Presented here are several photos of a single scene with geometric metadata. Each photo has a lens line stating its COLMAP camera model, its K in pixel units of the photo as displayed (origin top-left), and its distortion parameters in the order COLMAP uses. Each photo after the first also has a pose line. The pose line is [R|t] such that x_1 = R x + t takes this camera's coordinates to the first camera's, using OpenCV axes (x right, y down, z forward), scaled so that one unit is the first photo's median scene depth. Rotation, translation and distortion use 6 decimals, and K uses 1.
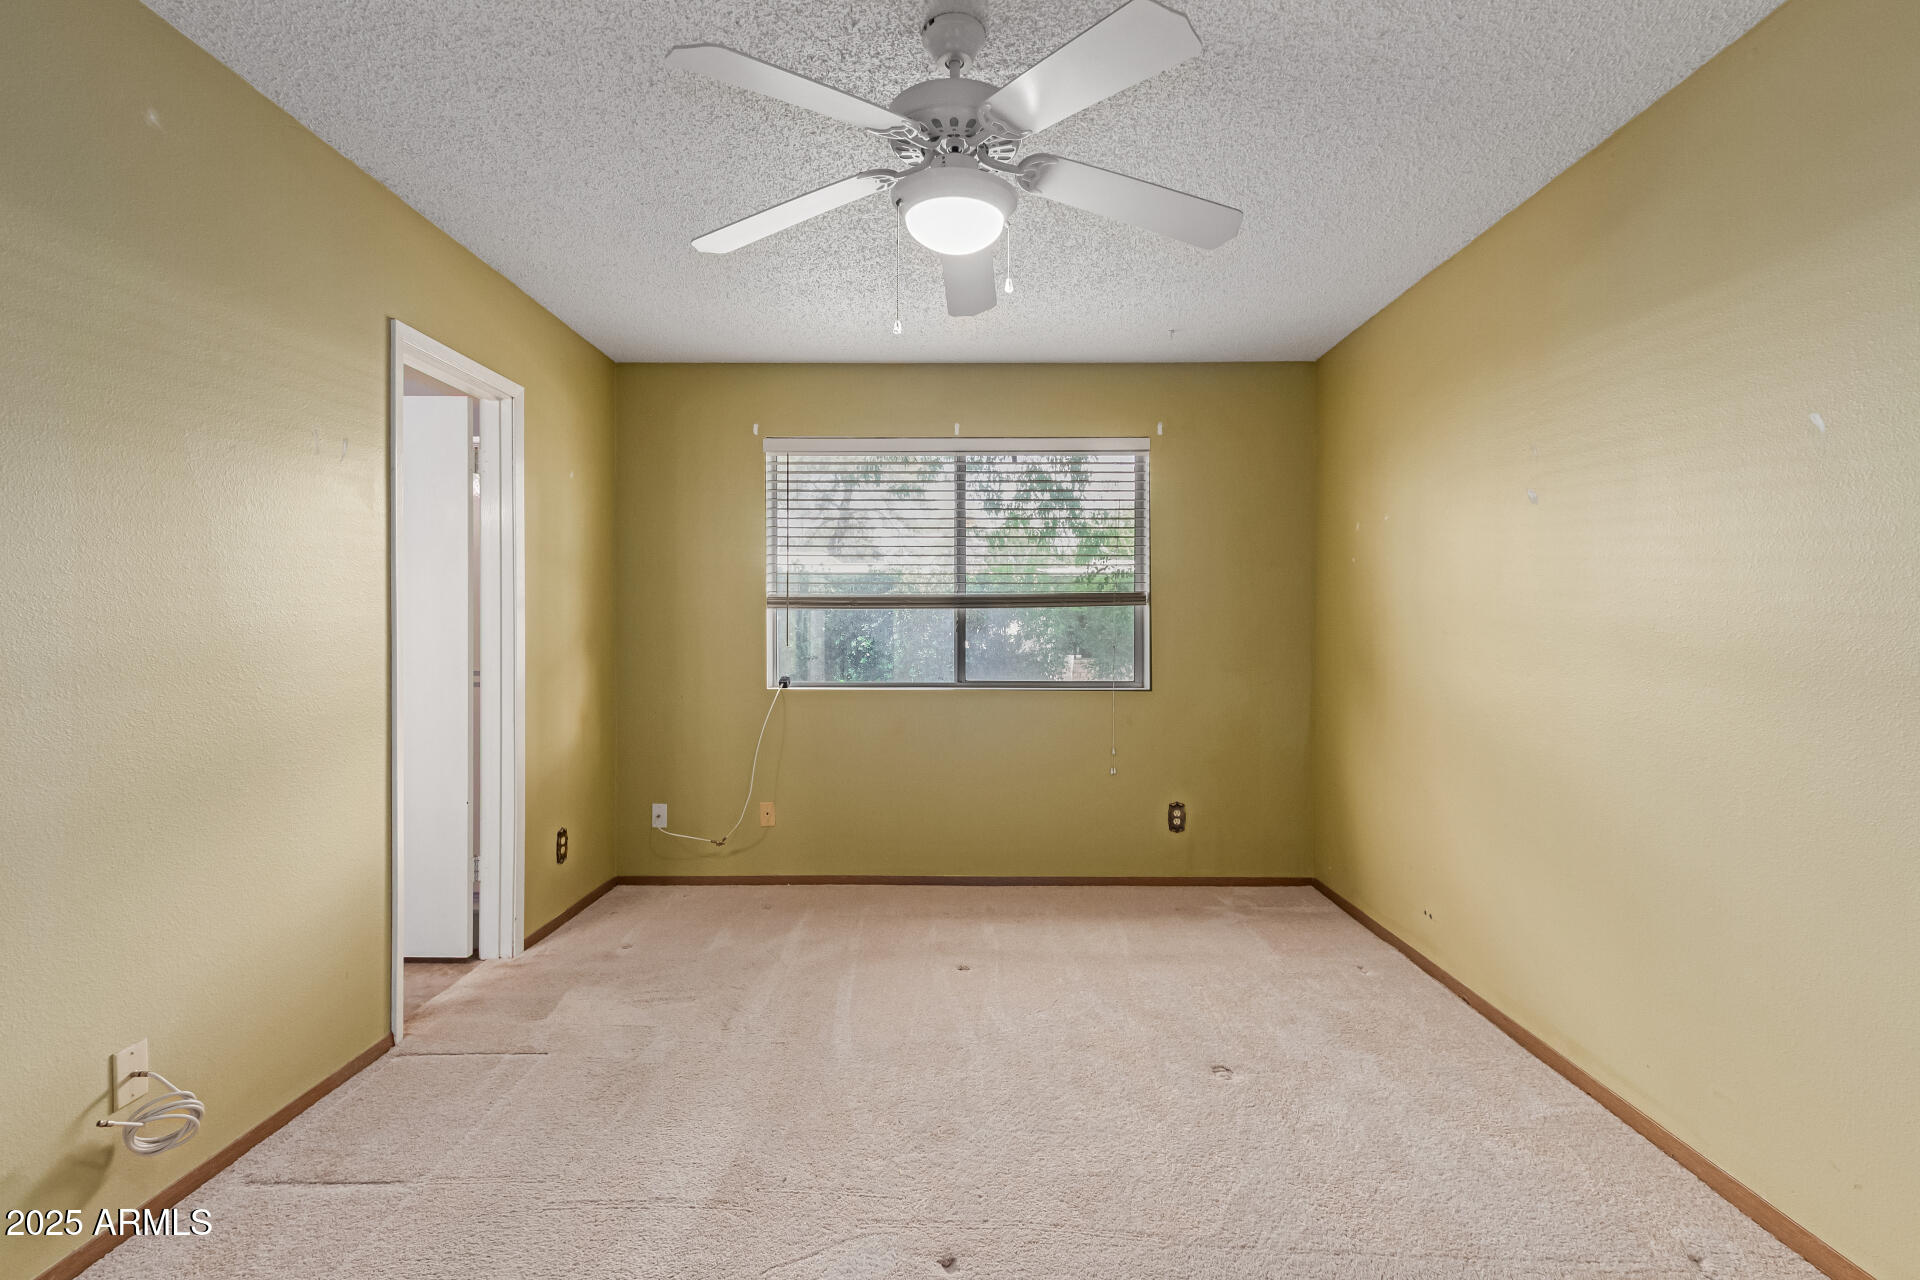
lens RADIAL K [[880.2, 0, 956.5], [0, 880.2, 634.6], [0, 0, 1]] dist [0.007685, -0.002781]
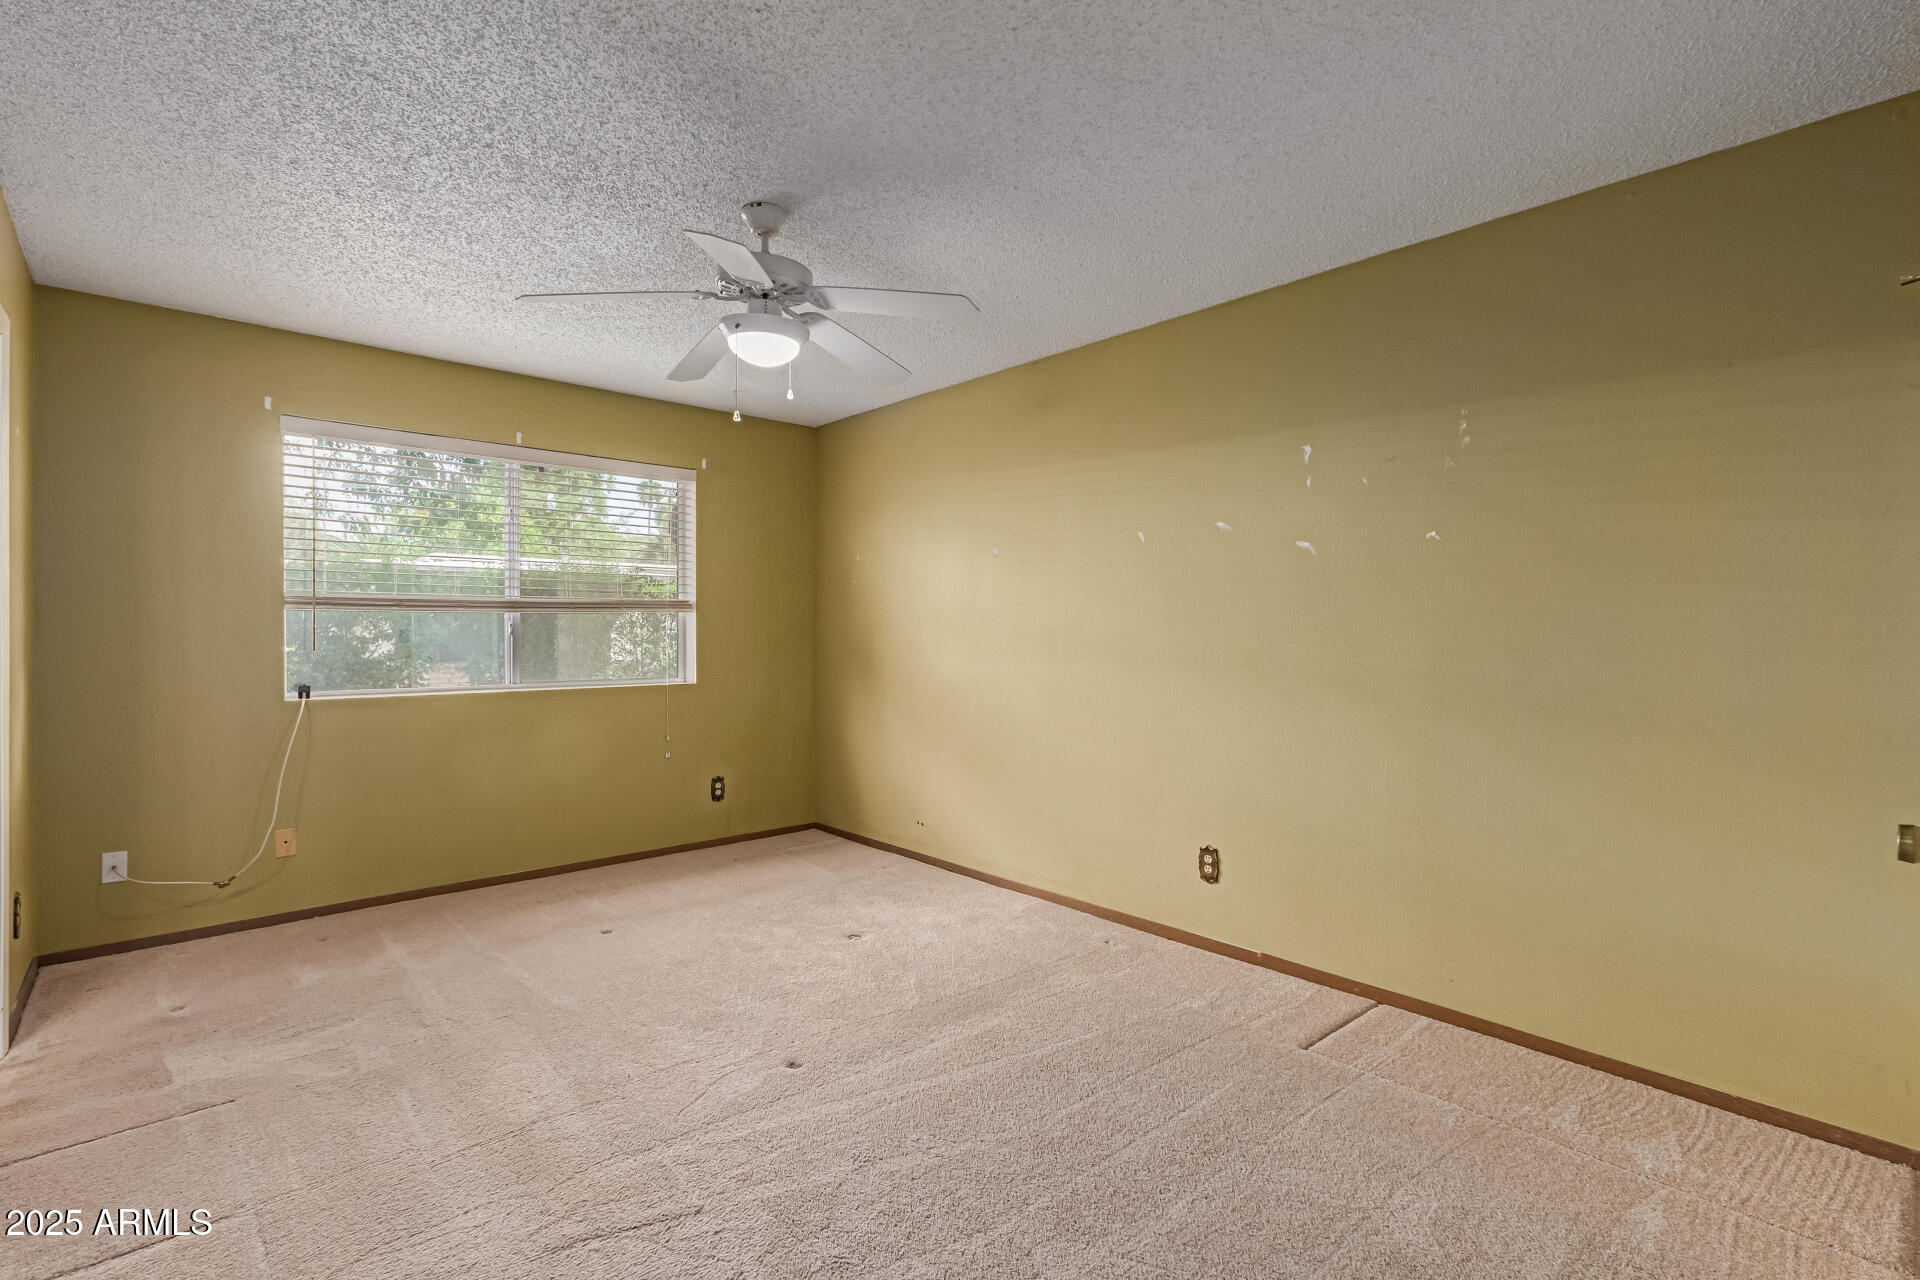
lens RADIAL K [[880.2, 0, 965.4], [0, 880.2, 637.5], [0, 0, 1]] dist [0.007685, -0.002781]
pose [[0.733217, -0.005056, 0.679976, -0.370199], [0.003558, 0.999987, 0.003599, -0.002279], [-0.679985, -0.000219, 0.733226, -0.127767]]
